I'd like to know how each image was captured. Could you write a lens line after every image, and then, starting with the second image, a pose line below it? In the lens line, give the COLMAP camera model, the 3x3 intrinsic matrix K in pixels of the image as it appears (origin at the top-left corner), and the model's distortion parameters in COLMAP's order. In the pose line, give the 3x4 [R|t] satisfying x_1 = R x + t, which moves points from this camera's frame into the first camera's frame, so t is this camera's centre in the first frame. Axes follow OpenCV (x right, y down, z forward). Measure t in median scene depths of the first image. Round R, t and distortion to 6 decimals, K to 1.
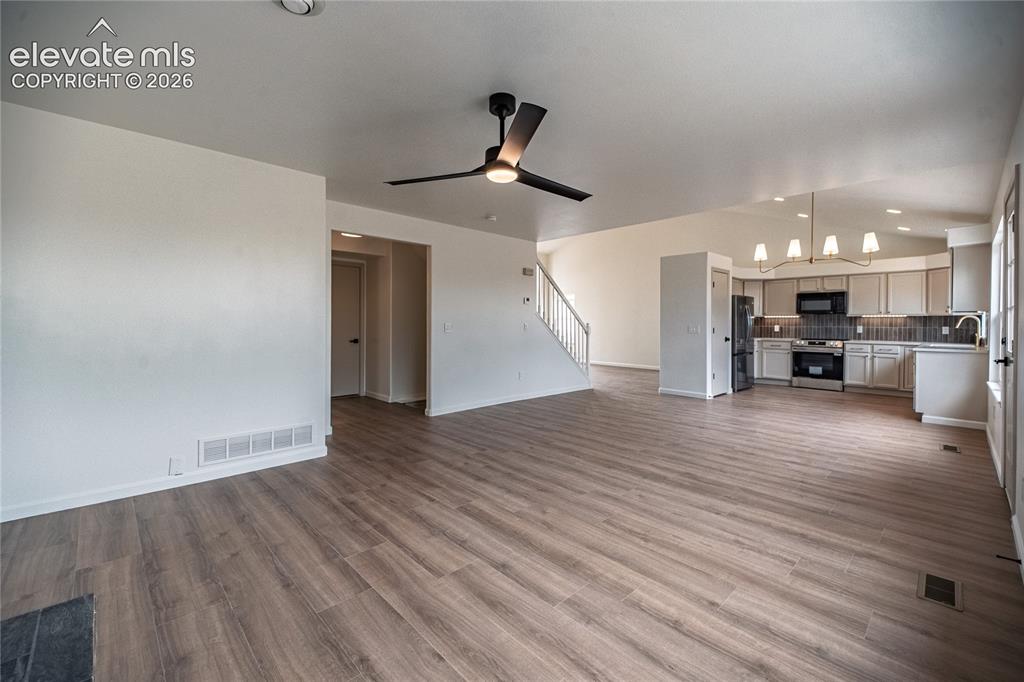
lens RADIAL K [[420.8, 0, 514.0], [0, 420.8, 327.1], [0, 0, 1]] dist [0.023756, 0.000097]
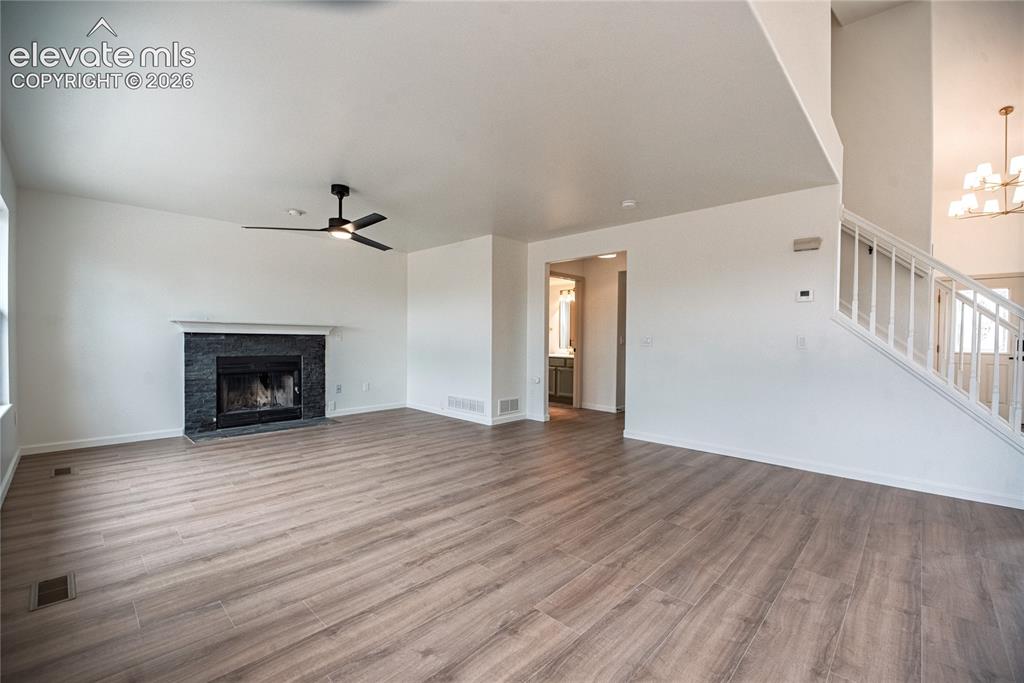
lens RADIAL K [[427.6, 0, 512.0], [0, 427.6, 341.5], [0, 0, 1]] dist [0.001380, -0.000443]
pose [[0.042322, 0.003538, -0.999098, 2.202013], [-0.017182, 0.999848, 0.002813, 0.028015], [0.998956, 0.017047, 0.042377, 2.198254]]
